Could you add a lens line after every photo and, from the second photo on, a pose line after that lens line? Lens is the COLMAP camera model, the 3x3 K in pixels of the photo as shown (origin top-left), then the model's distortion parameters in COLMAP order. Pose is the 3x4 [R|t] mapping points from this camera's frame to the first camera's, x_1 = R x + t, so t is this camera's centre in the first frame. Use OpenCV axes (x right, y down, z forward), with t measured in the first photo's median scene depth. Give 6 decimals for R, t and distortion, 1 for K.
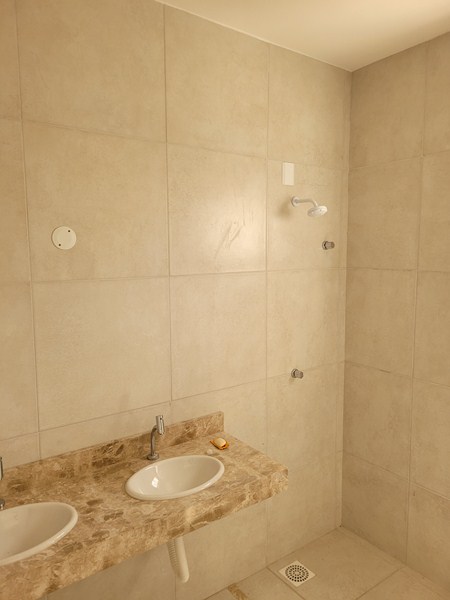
lens RADIAL K [[450.9, 0, 226.7], [0, 450.9, 299.4], [0, 0, 1]] dist [0.028503, -0.008362]
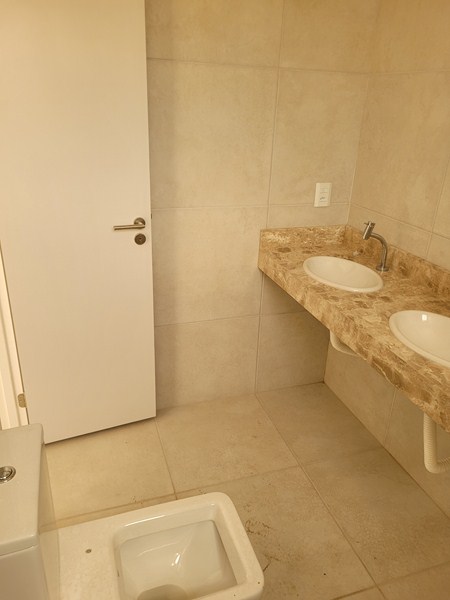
lens RADIAL K [[450.9, 0, 225.2], [0, 450.9, 298.8], [0, 0, 1]] dist [0.028503, -0.008362]
pose [[-0.302522, 0.376428, -0.875661, 0.702979], [-0.141722, 0.890733, 0.431868, 0.052046], [0.942547, 0.254750, -0.216118, 0.855140]]
